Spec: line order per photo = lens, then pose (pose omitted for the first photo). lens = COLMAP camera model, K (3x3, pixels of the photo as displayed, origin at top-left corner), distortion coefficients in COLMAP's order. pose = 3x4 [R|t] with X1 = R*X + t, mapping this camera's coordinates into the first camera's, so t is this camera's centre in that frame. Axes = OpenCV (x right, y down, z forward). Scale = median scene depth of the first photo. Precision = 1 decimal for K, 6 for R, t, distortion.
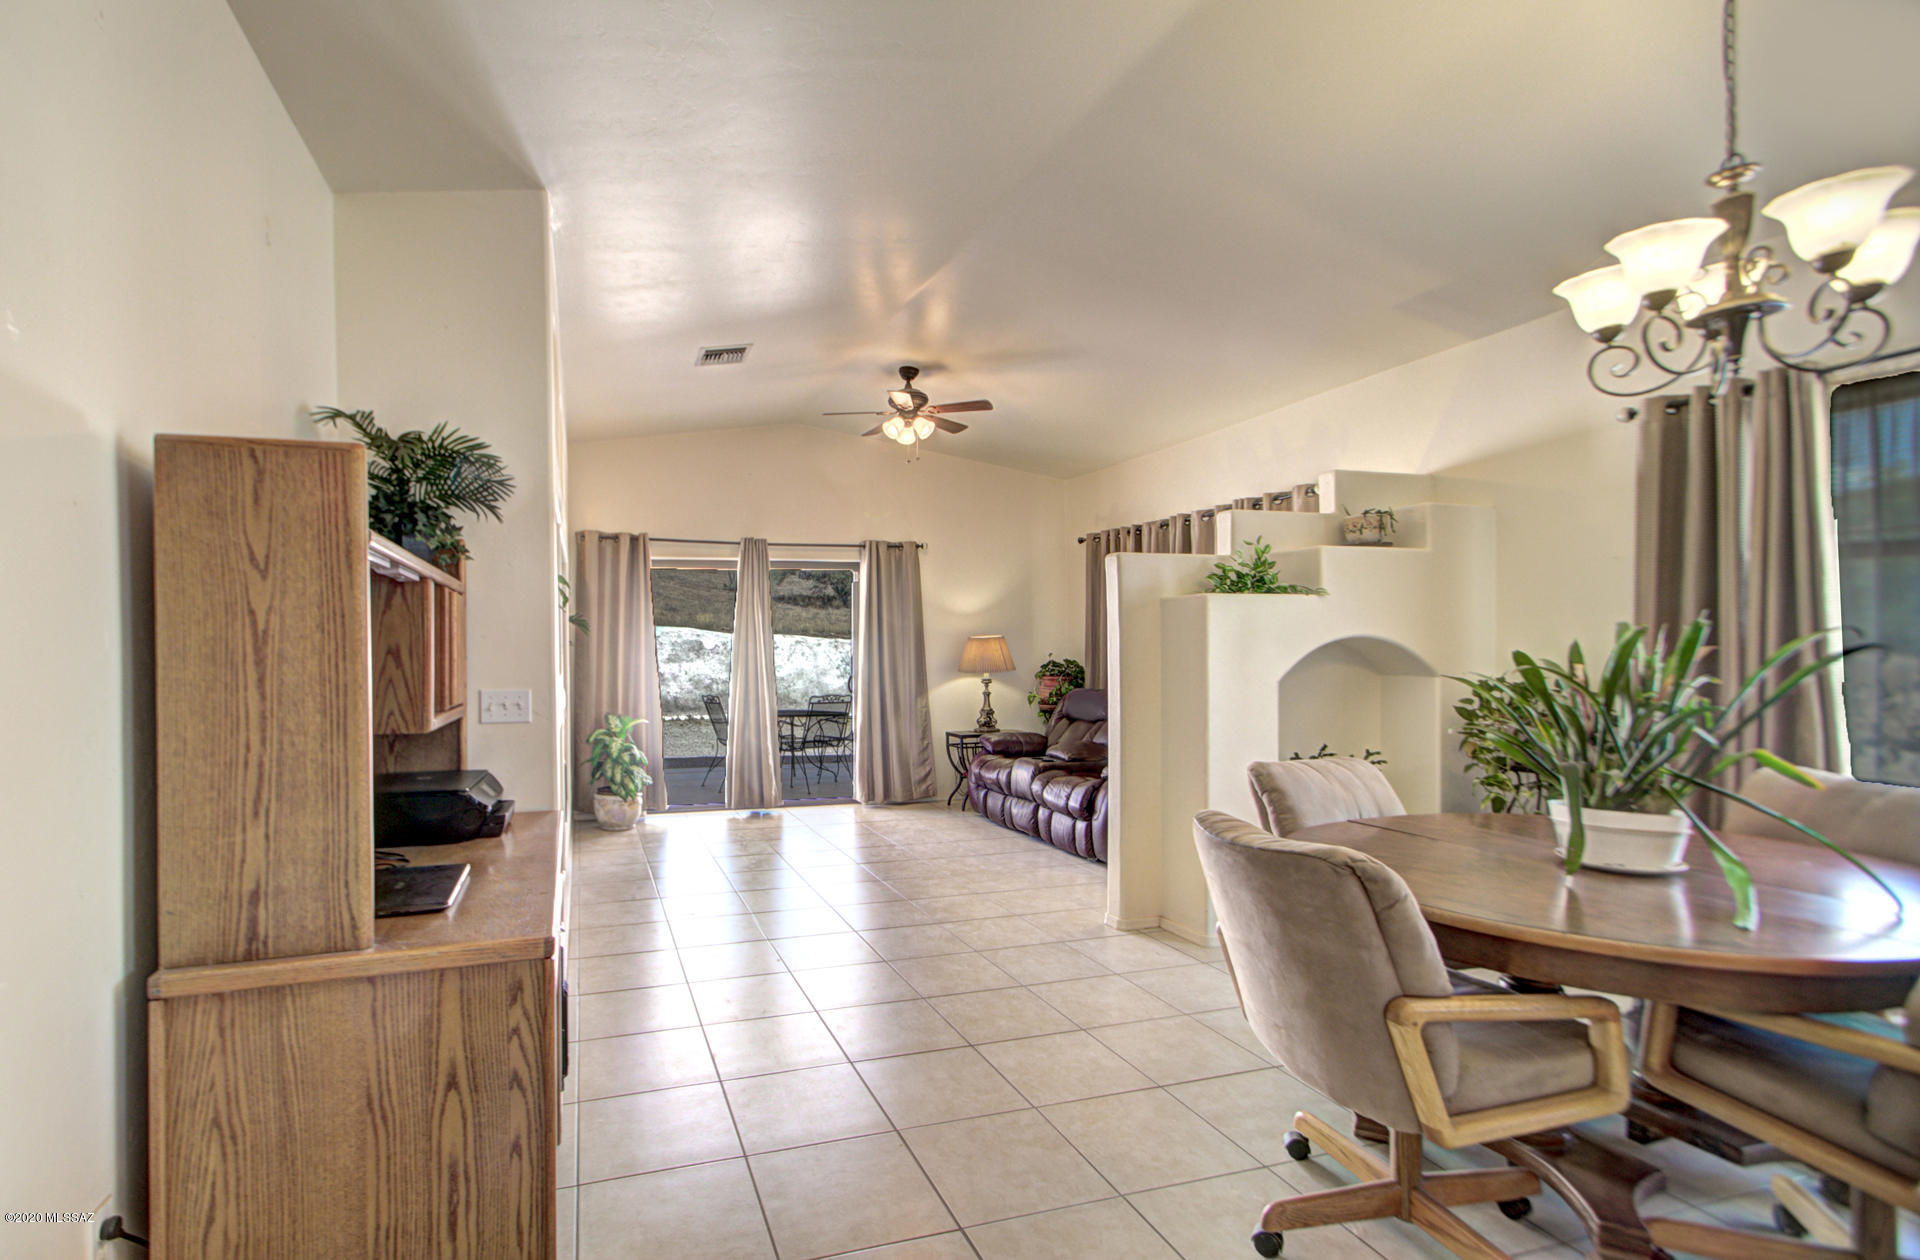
lens RADIAL K [[952.9, 0, 832.2], [0, 952.9, 629.8], [0, 0, 1]] dist [-0.024650, 0.000159]
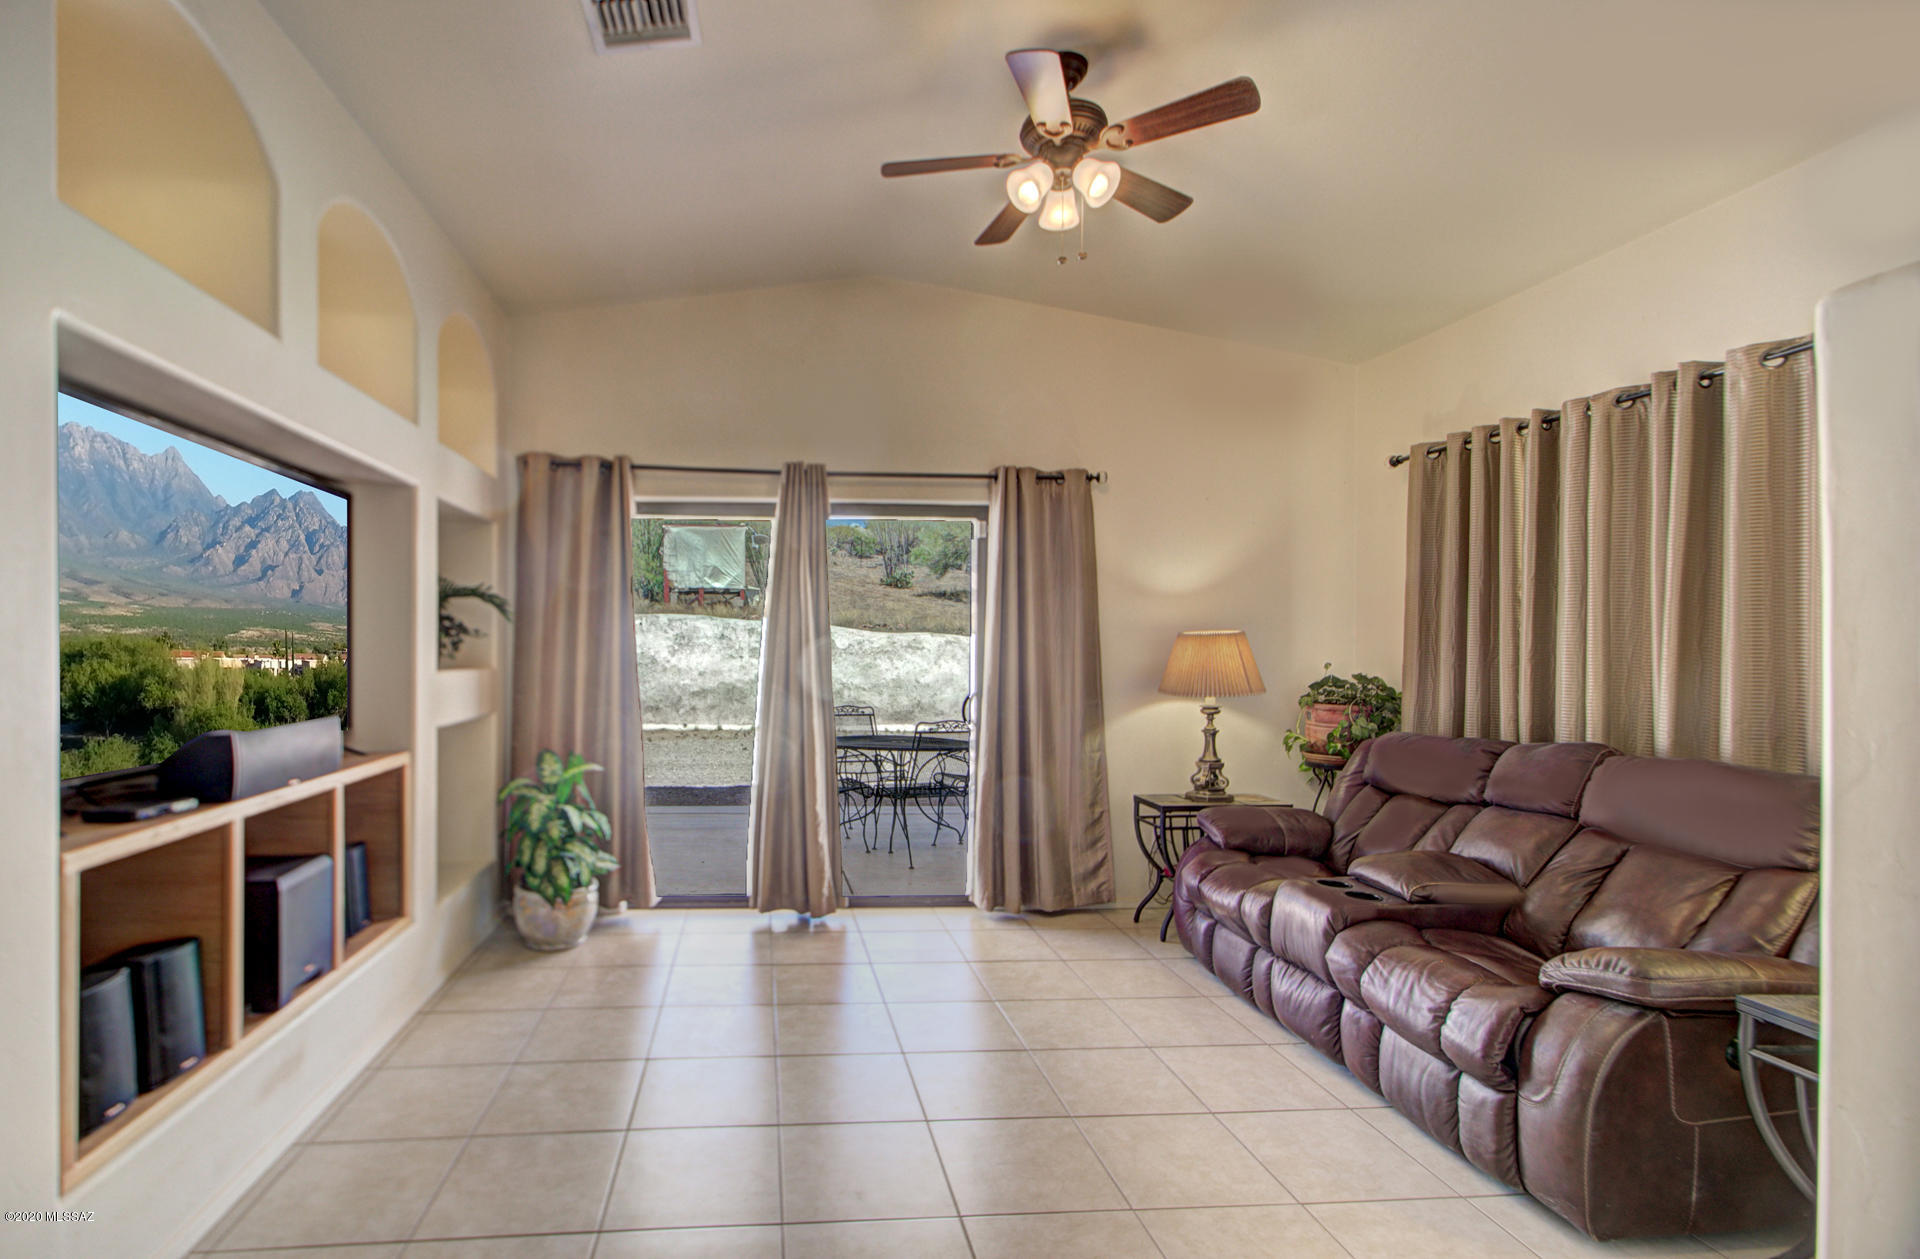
lens RADIAL K [[934.3, 0, 807.1], [0, 934.3, 644.8], [0, 0, 1]] dist [-0.021211, 0.000283]
pose [[0.976647, 0.014879, -0.214333, 0.048067], [-0.011657, 0.999799, 0.016286, 0.009146], [0.214533, -0.013407, 0.976625, 0.428078]]
